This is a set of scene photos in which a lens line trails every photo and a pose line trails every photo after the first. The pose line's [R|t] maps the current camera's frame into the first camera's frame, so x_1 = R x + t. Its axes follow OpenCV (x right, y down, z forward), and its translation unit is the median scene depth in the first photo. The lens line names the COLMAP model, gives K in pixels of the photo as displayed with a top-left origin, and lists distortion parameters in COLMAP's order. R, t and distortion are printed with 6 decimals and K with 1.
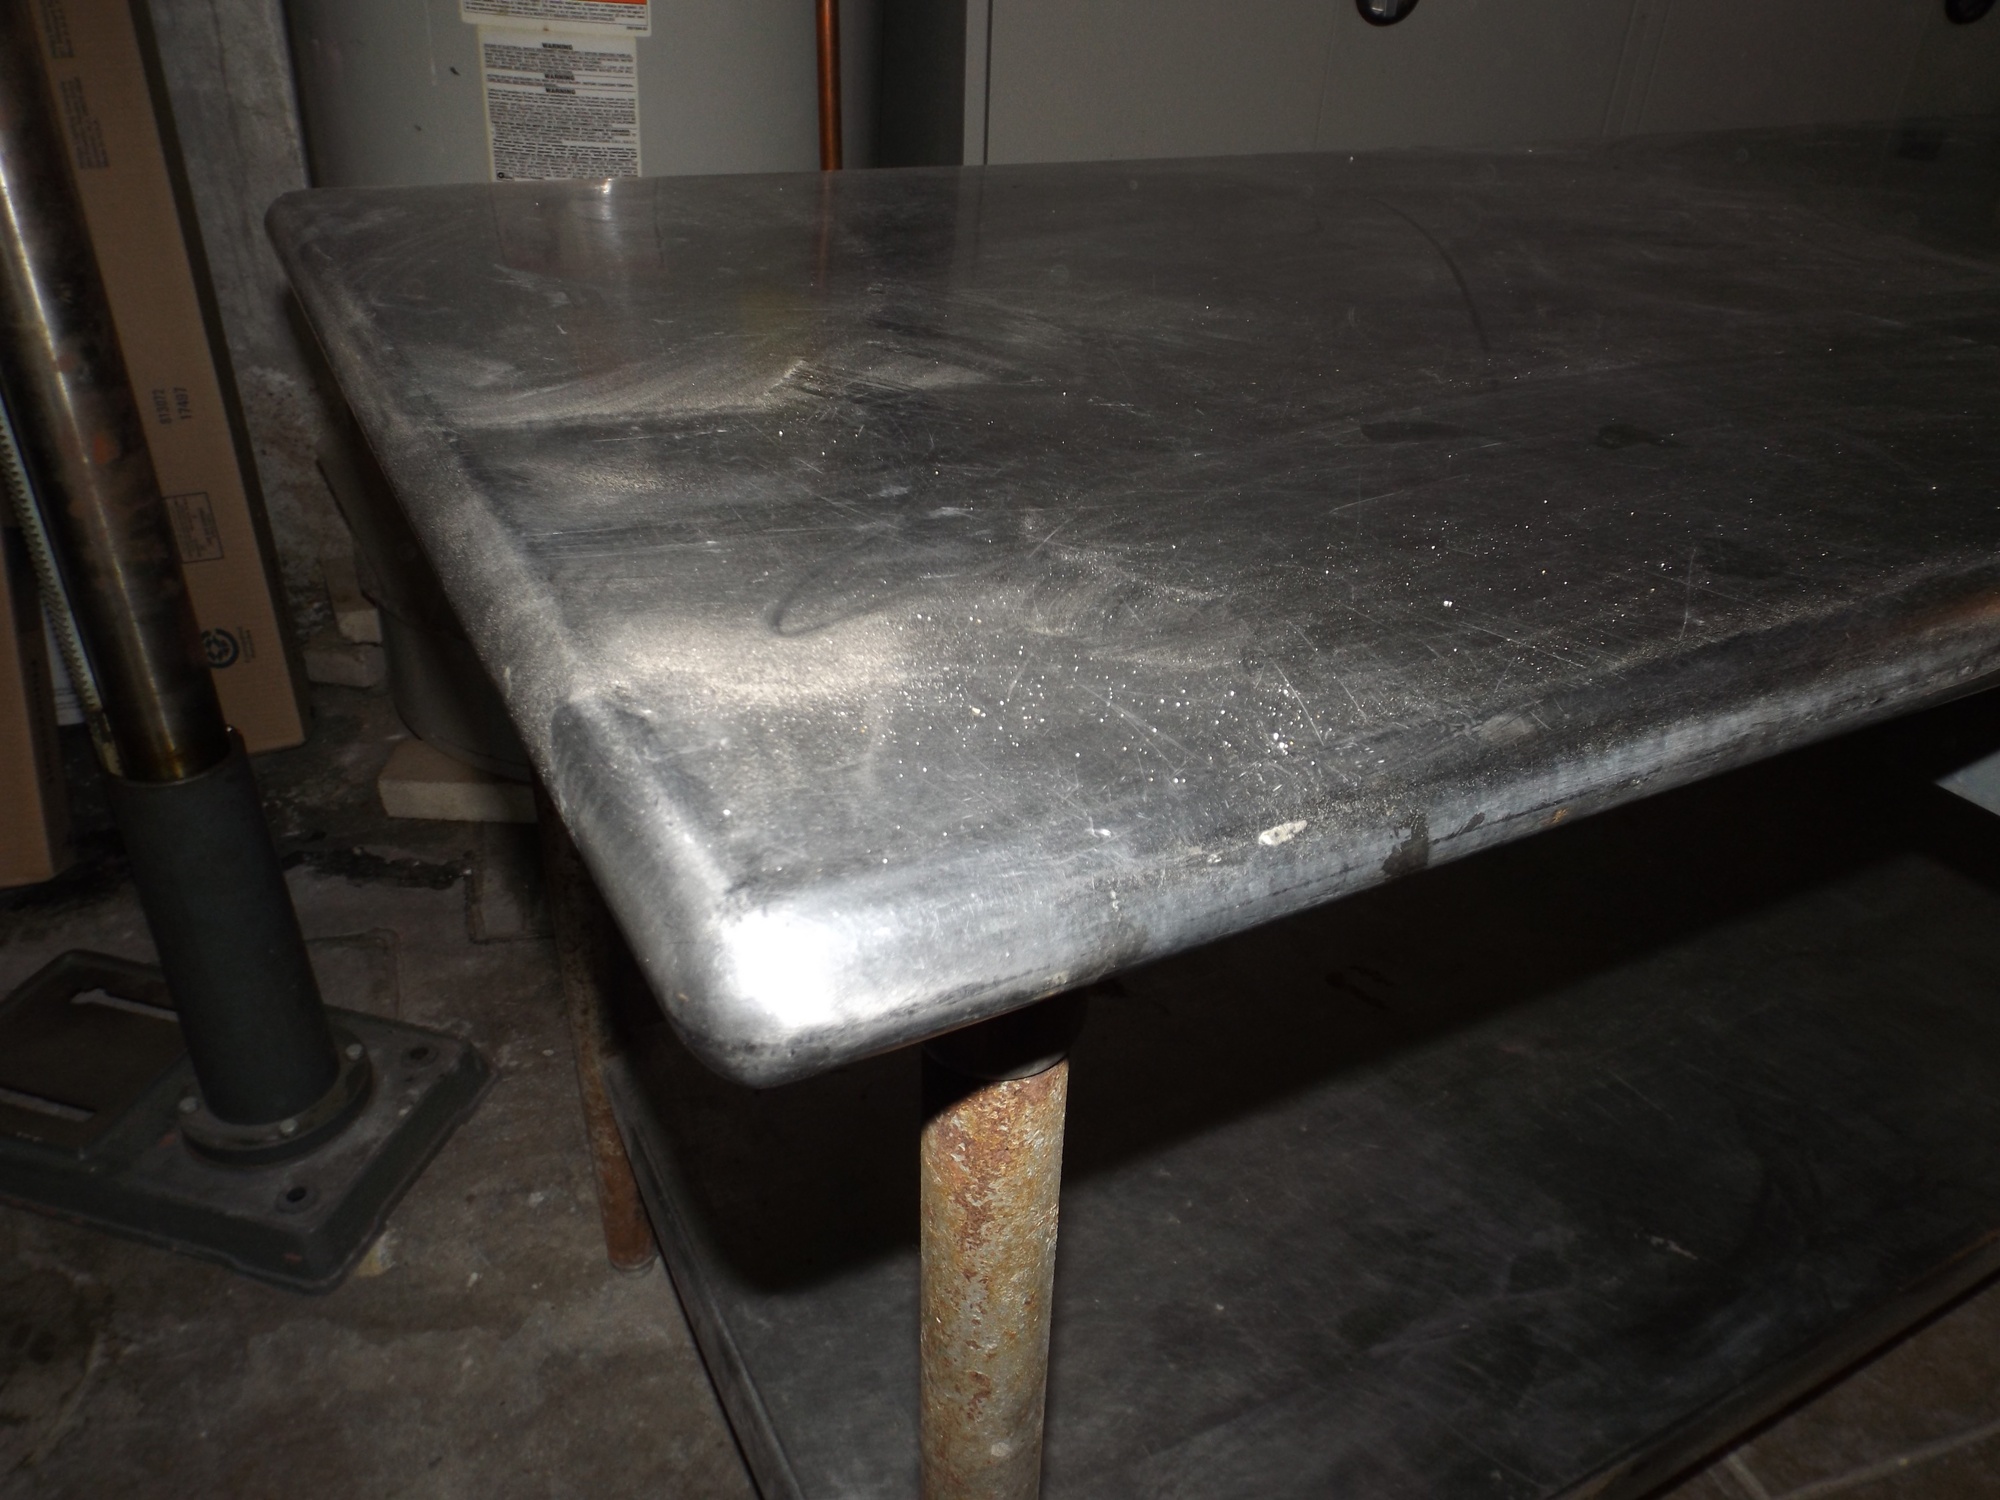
lens RADIAL K [[1447.5, 0, 1000.0], [0, 1447.5, 750.0], [0, 0, 1]] dist [0.010548, -0.018756]
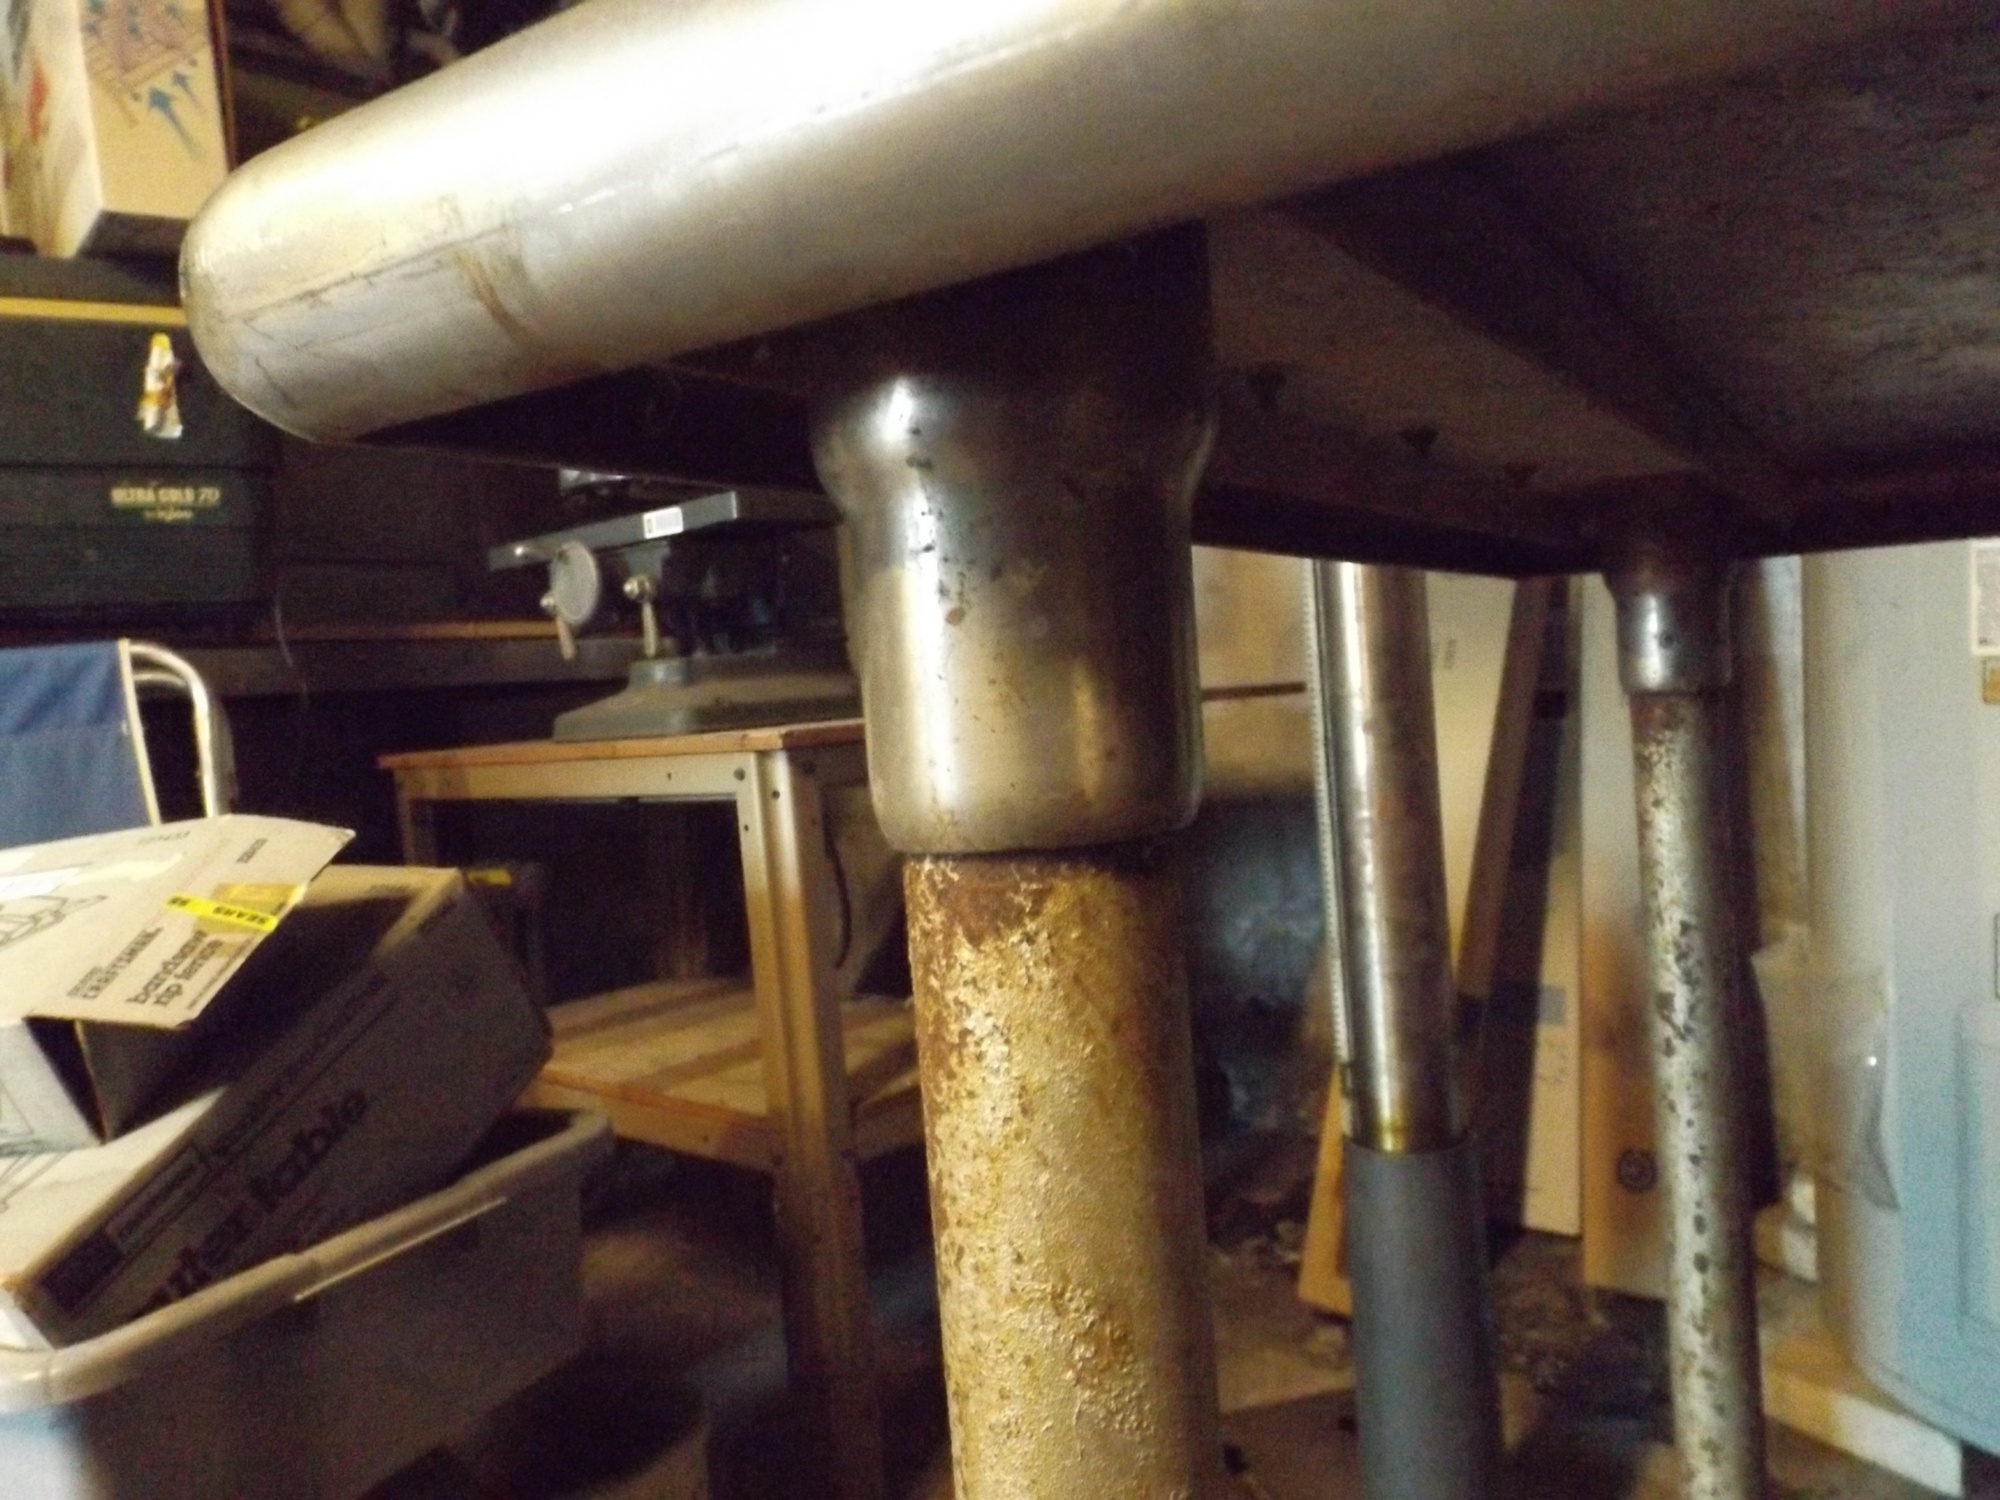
lens RADIAL K [[1433.9, 0, 1000.0], [0, 1433.9, 750.0], [0, 0, 1]] dist [0.022437, 0.004984]
pose [[0.471391, -0.042734, -0.880889, 0.448071], [-0.369667, 0.897272, -0.241349, 0.283299], [0.800710, 0.439405, 0.407168, 0.720263]]
